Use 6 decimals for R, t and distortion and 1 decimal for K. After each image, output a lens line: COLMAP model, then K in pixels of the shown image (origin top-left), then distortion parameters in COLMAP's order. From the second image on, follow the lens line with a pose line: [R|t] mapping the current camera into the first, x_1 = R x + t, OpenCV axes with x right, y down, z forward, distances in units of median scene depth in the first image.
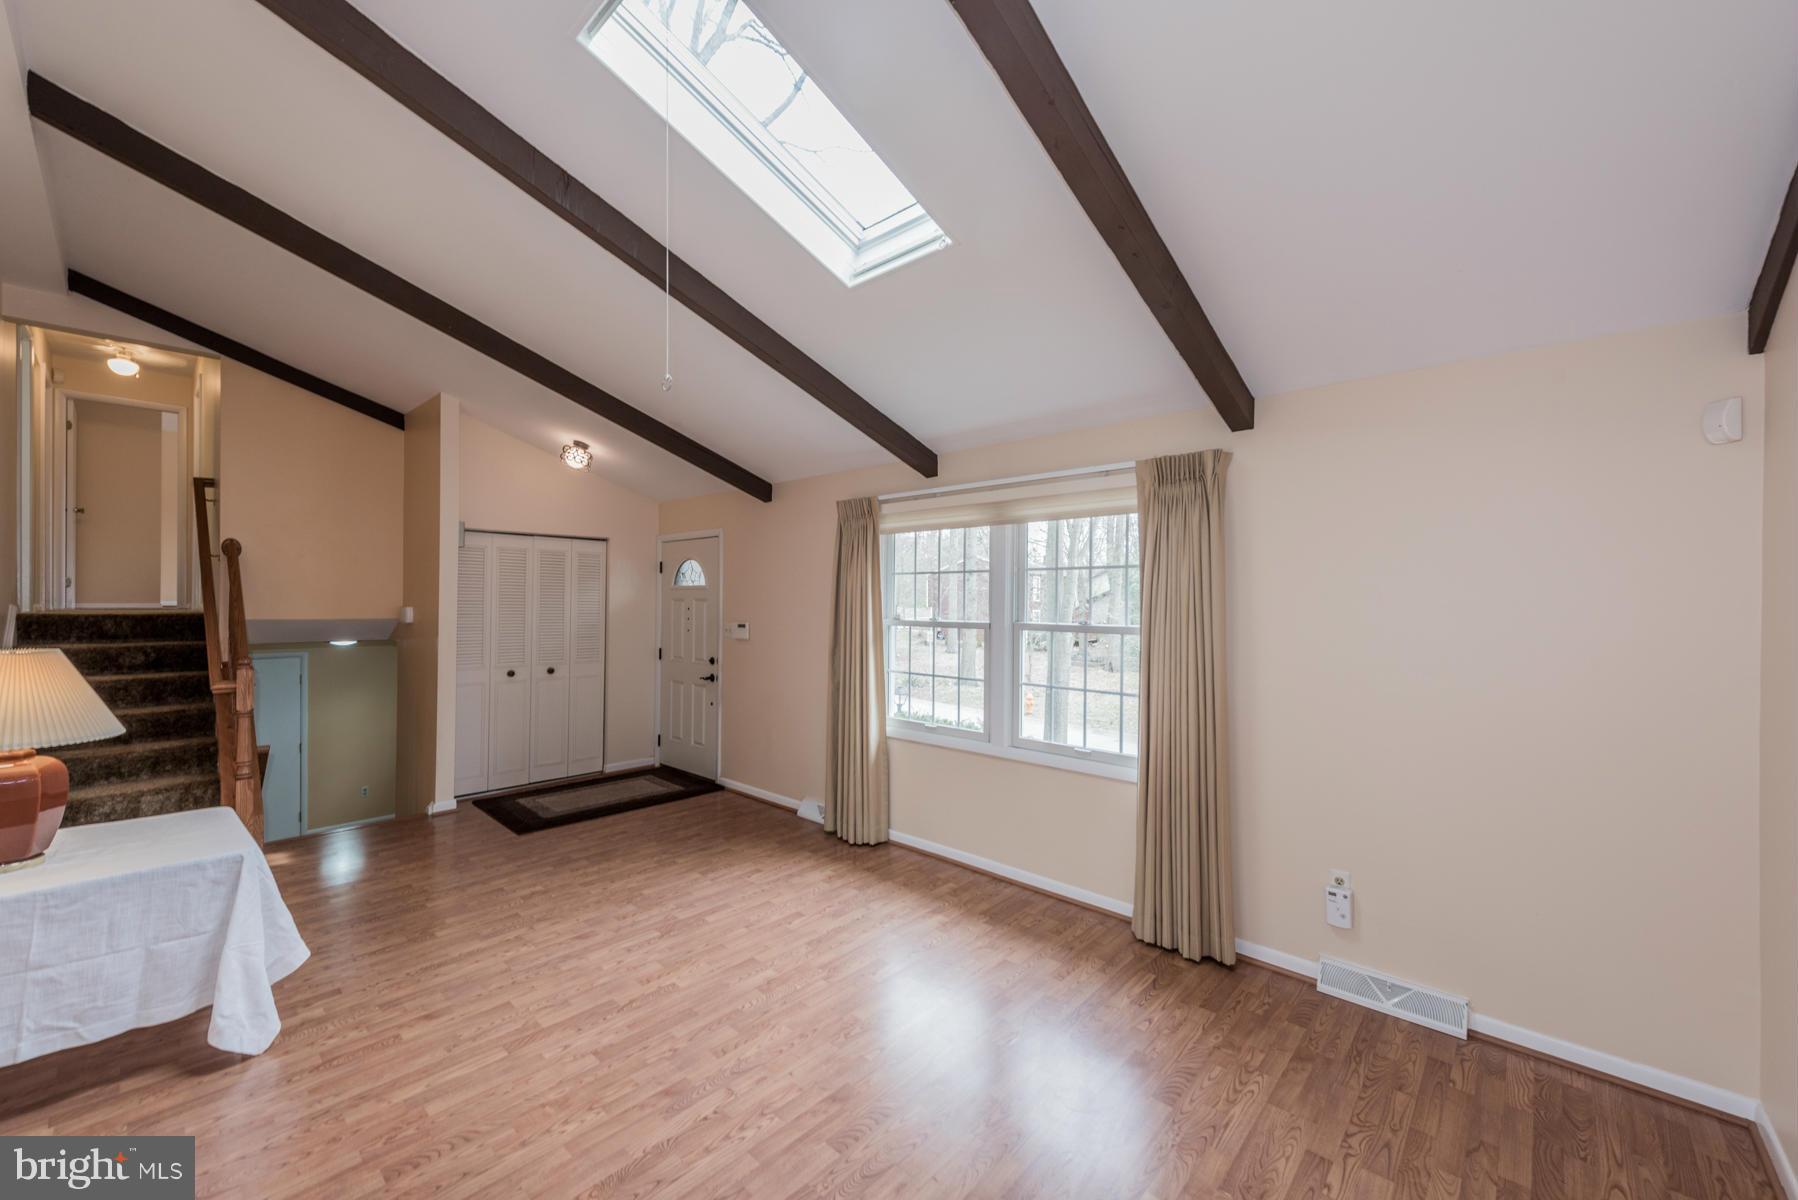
lens RADIAL K [[708.2, 0, 901.6], [0, 708.2, 598.8], [0, 0, 1]] dist [0.015767, -0.001243]
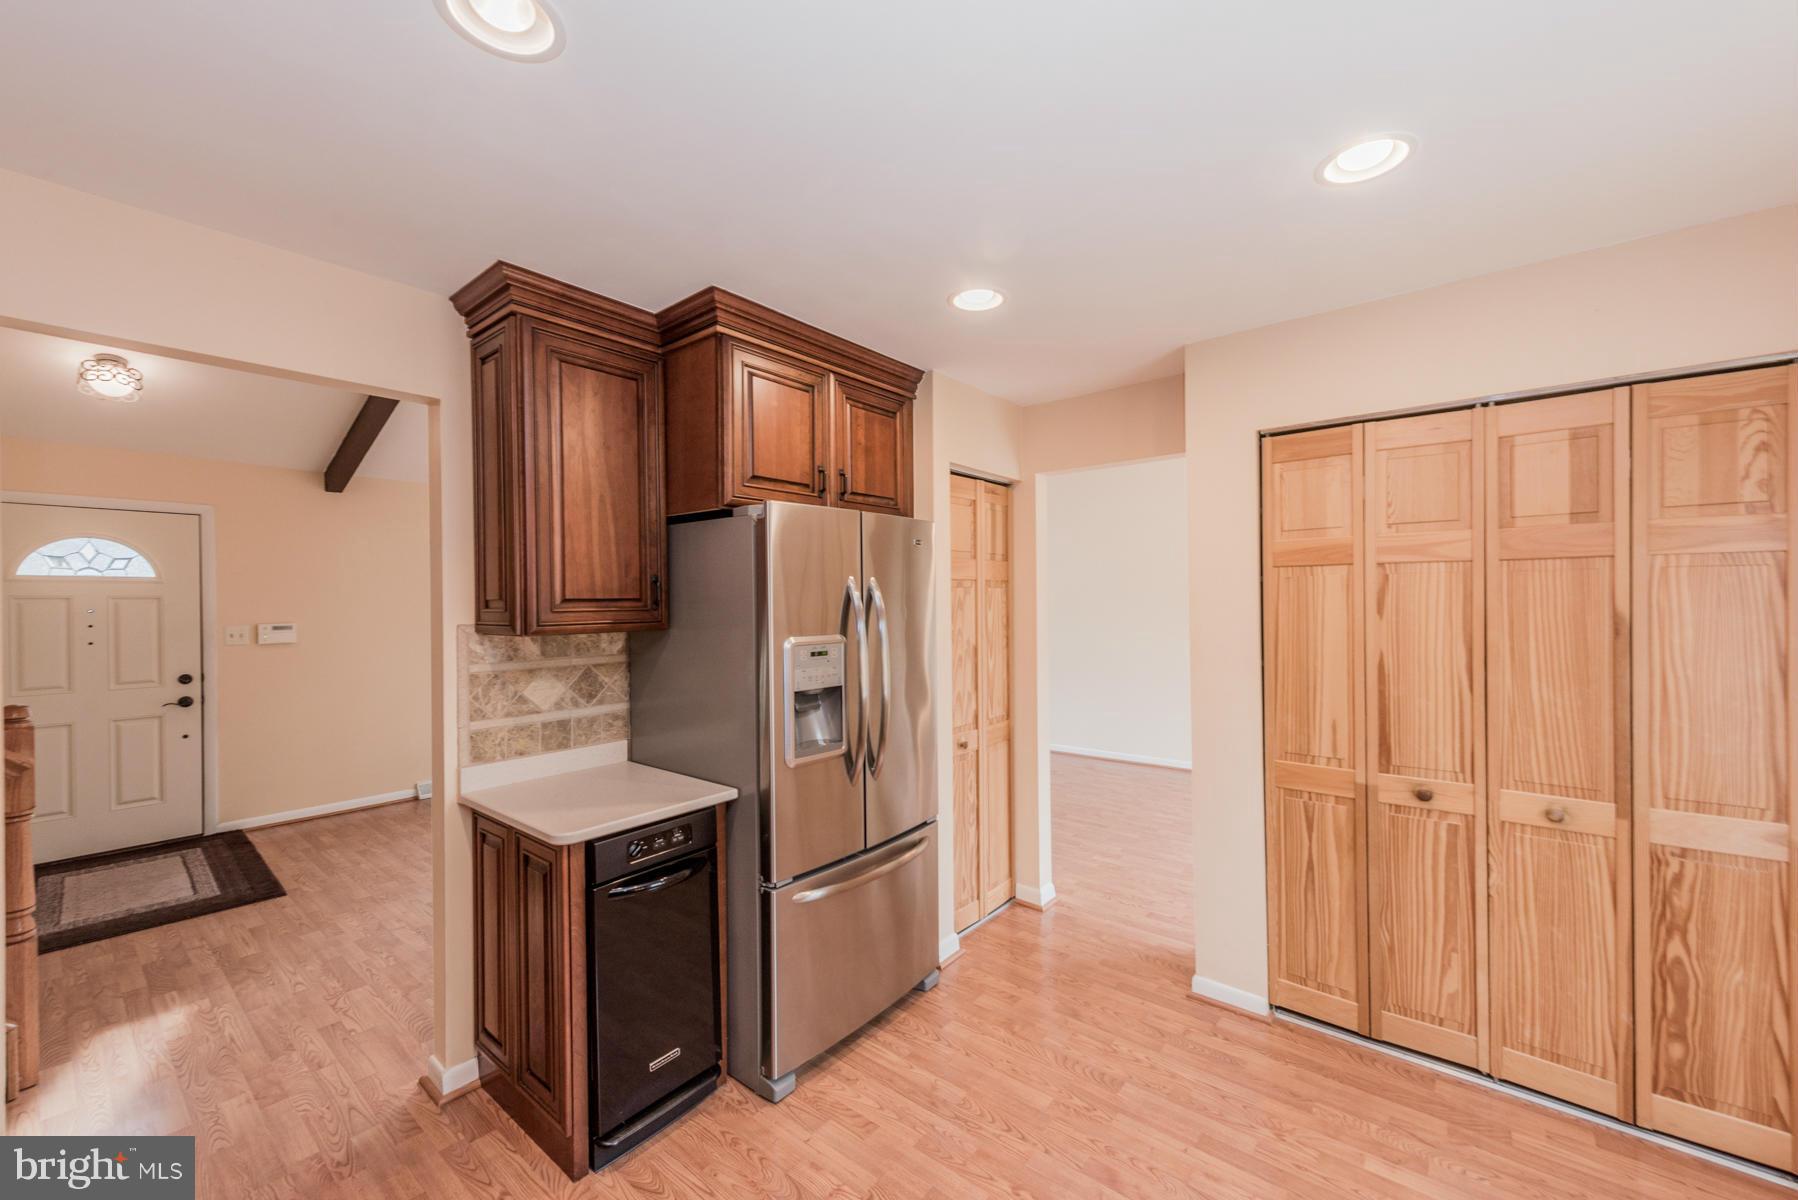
lens RADIAL K [[708.2, 0, 913.9], [0, 708.2, 591.9], [0, 0, 1]] dist [0.015767, -0.001243]
pose [[-0.063729, 0.005250, 0.997953, -1.129204], [0.005413, 0.999973, -0.004915, 0.003571], [-0.997953, 0.005089, -0.063756, 0.293922]]
